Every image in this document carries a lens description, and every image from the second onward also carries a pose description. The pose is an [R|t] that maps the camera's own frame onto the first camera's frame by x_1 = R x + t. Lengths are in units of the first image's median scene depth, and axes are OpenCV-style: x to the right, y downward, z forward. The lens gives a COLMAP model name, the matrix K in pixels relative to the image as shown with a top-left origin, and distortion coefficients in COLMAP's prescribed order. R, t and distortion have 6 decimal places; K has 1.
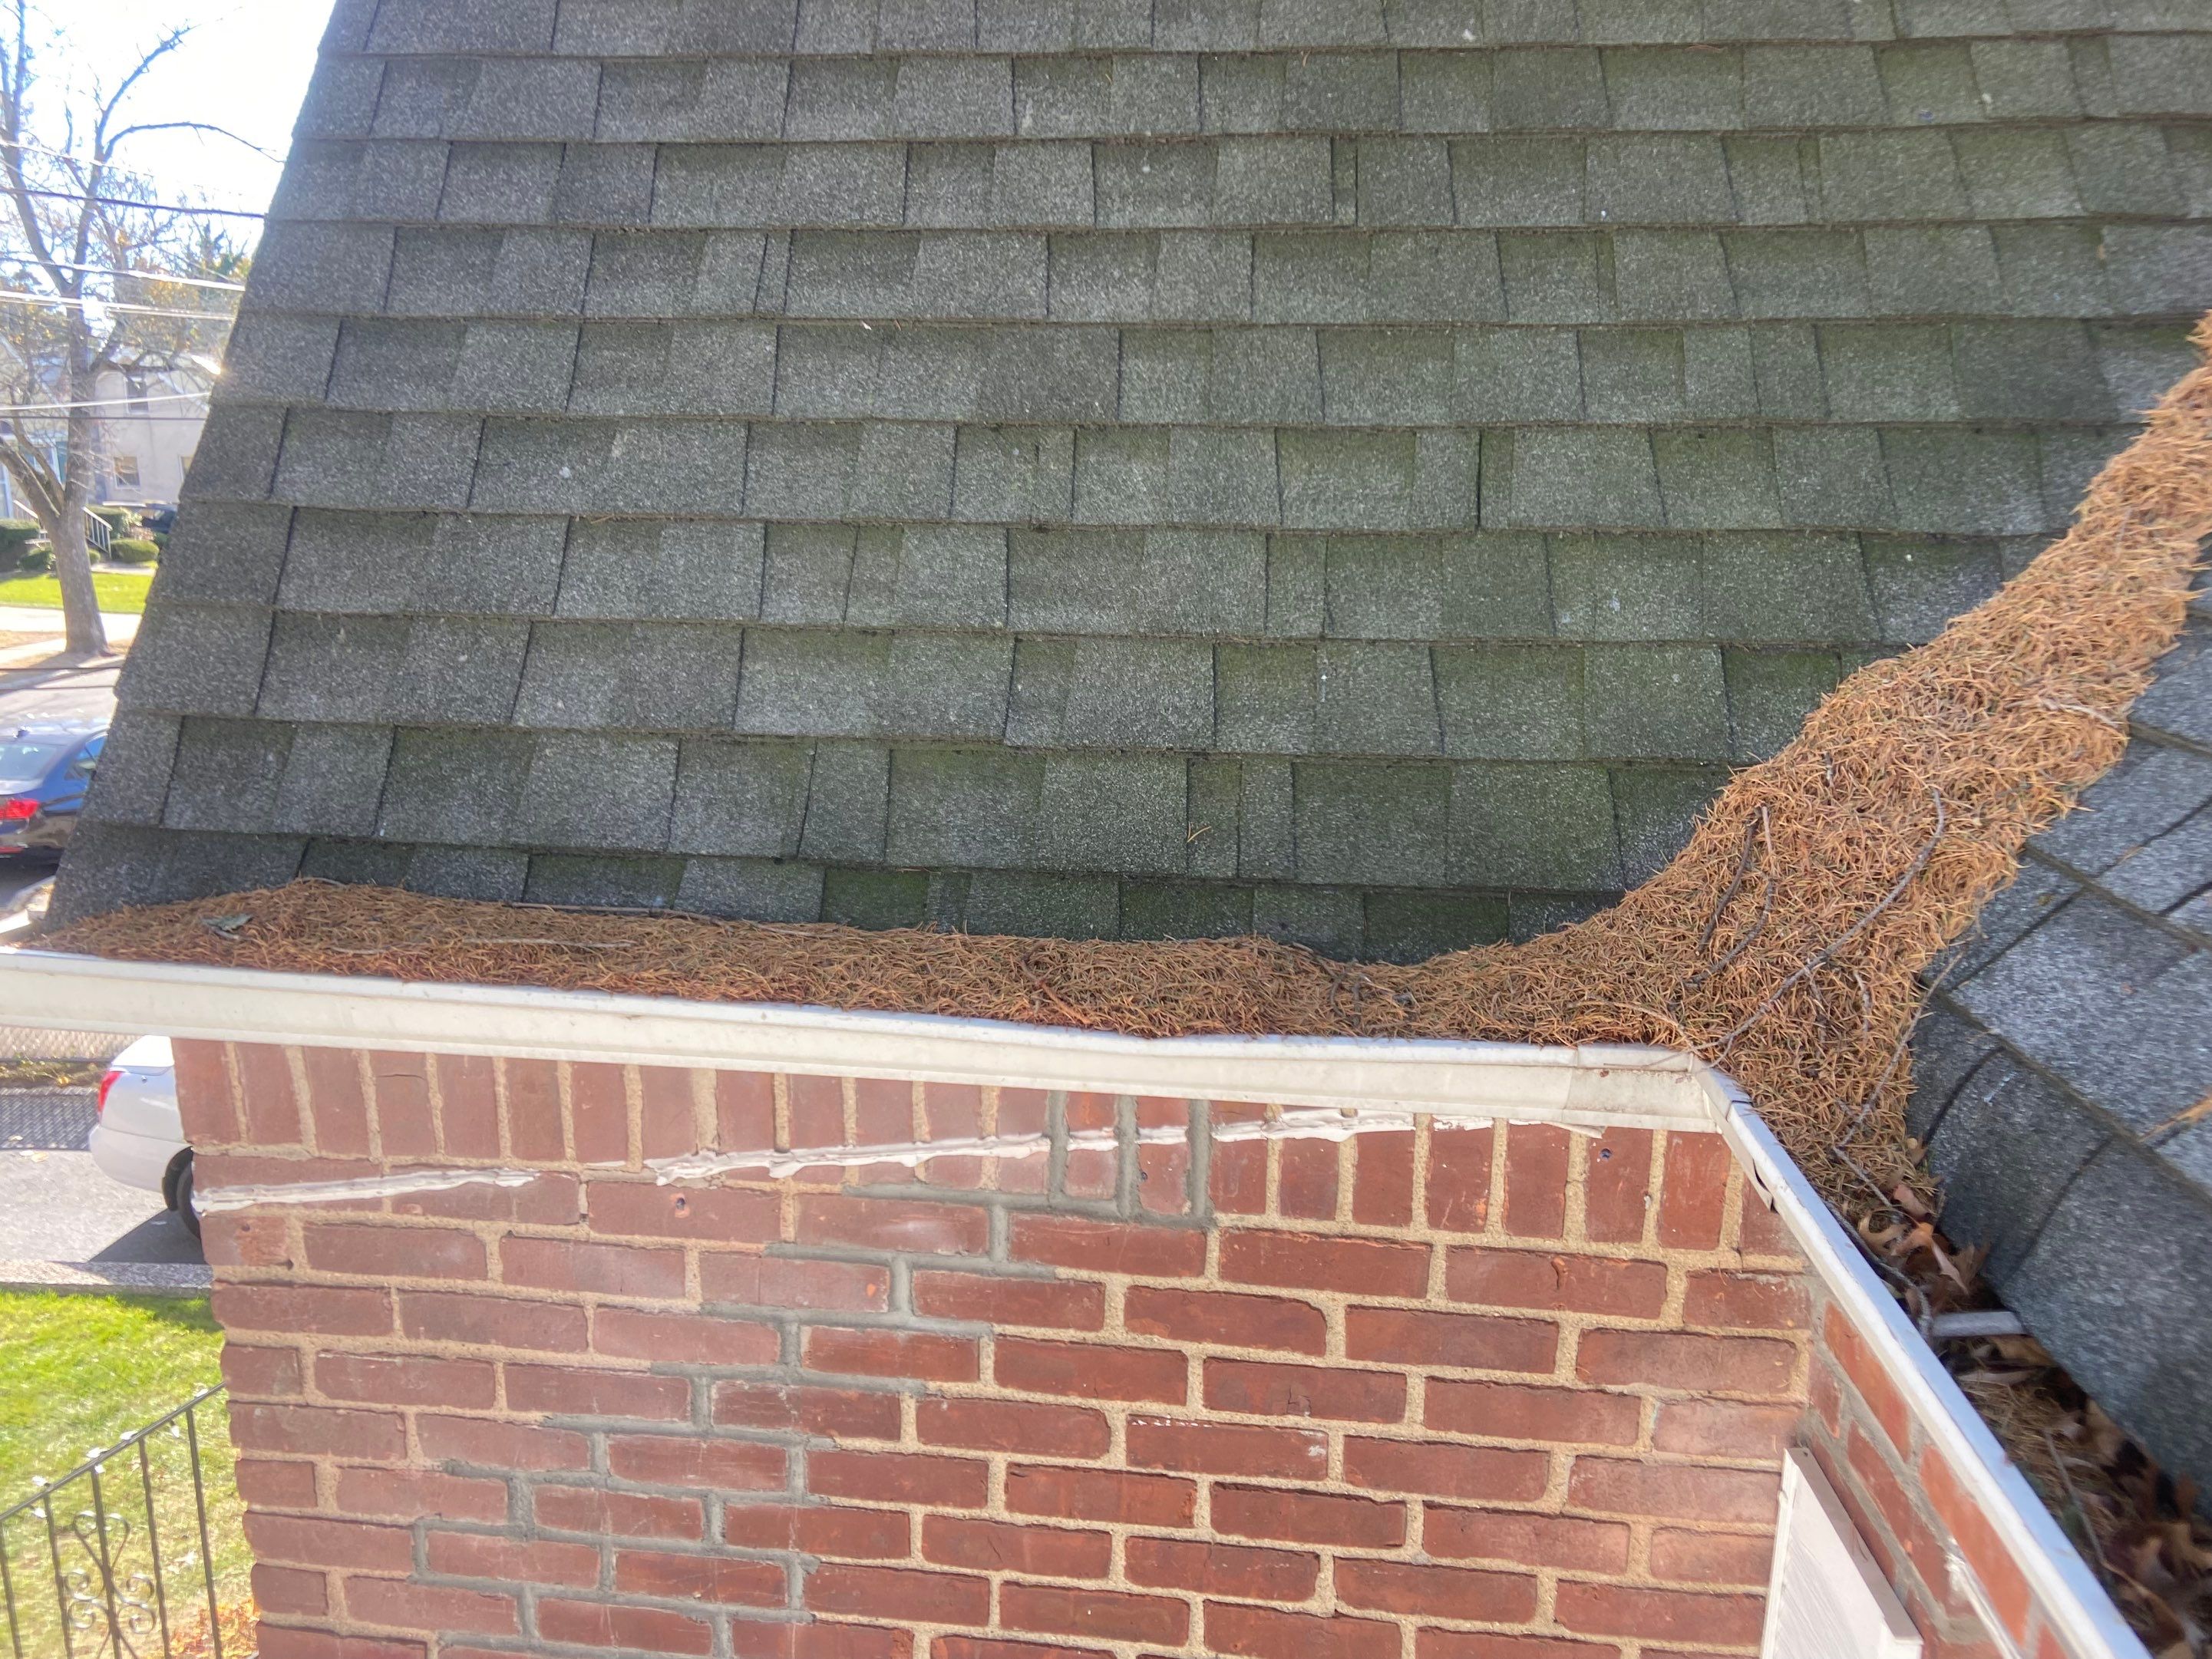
lens RADIAL K [[1631.3, 0, 1064.0], [0, 1631.3, 776.3], [0, 0, 1]] dist [0.140454, -0.150064]
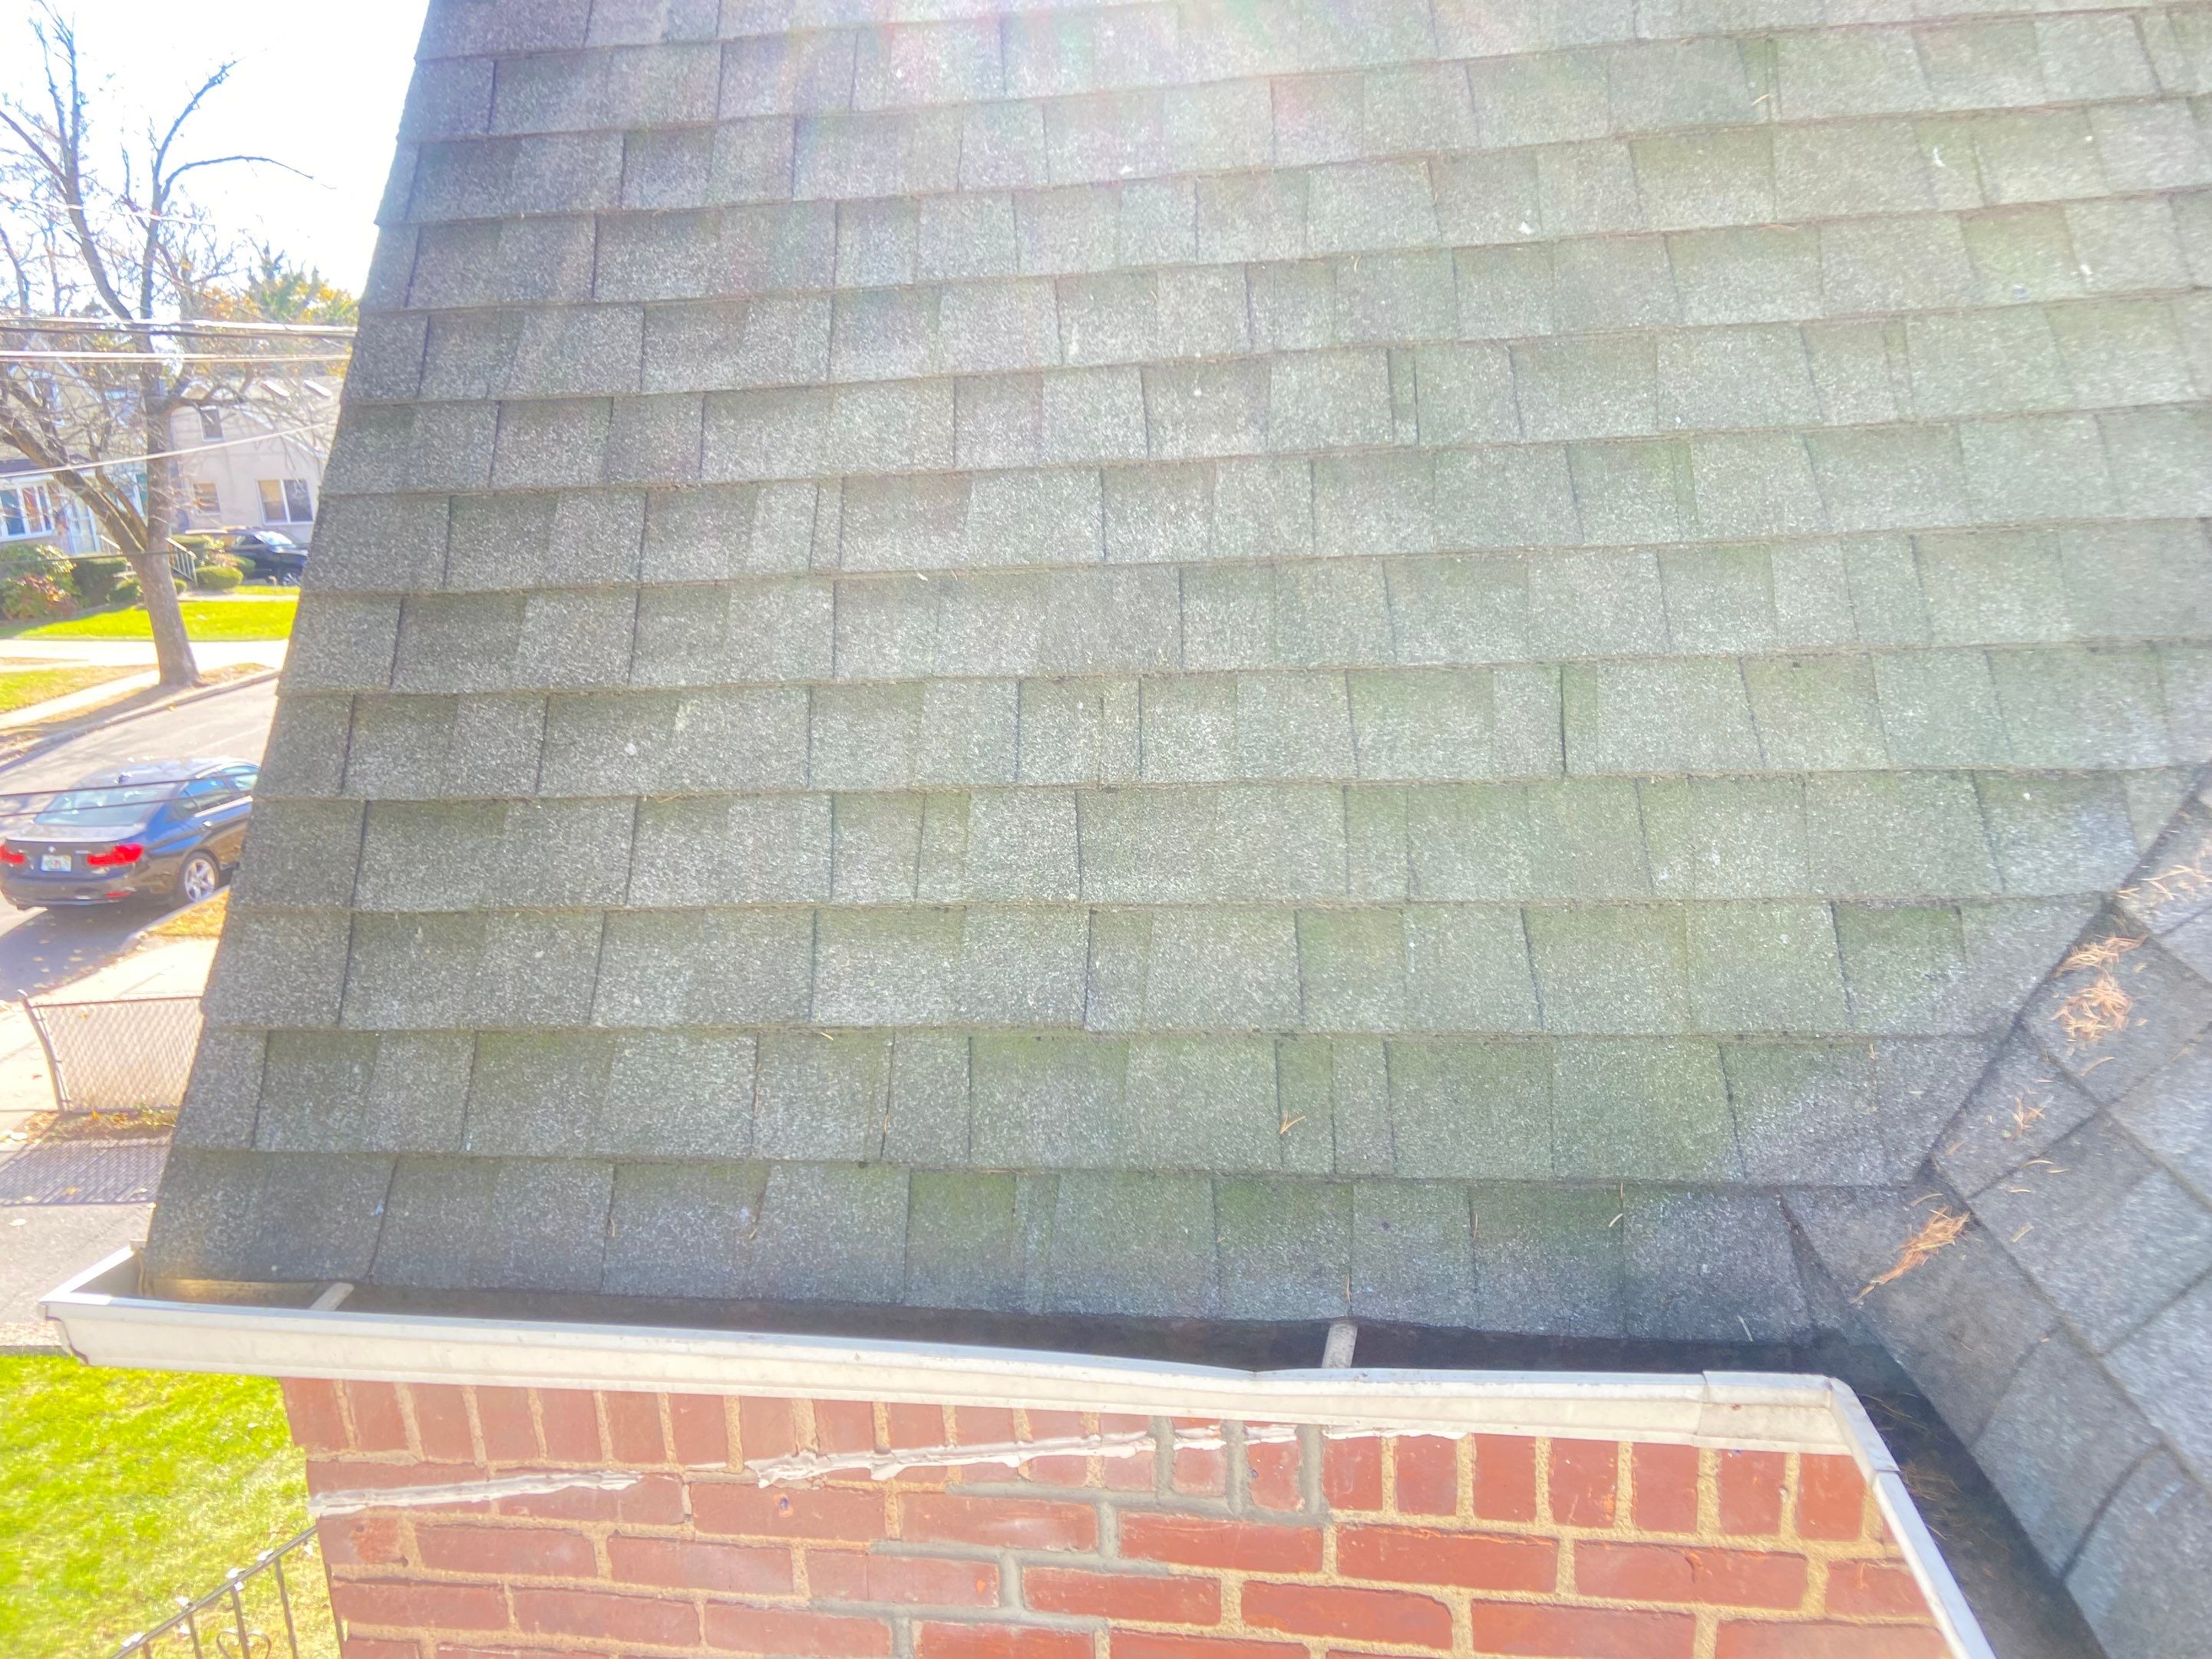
lens RADIAL K [[1631.3, 0, 1064.0], [0, 1631.3, 776.3], [0, 0, 1]] dist [0.140454, -0.150064]
pose [[0.997550, -0.053207, -0.045419, 0.003097], [0.054238, 0.998290, 0.021786, -0.180638], [0.044182, -0.024196, 0.998730, 0.023189]]
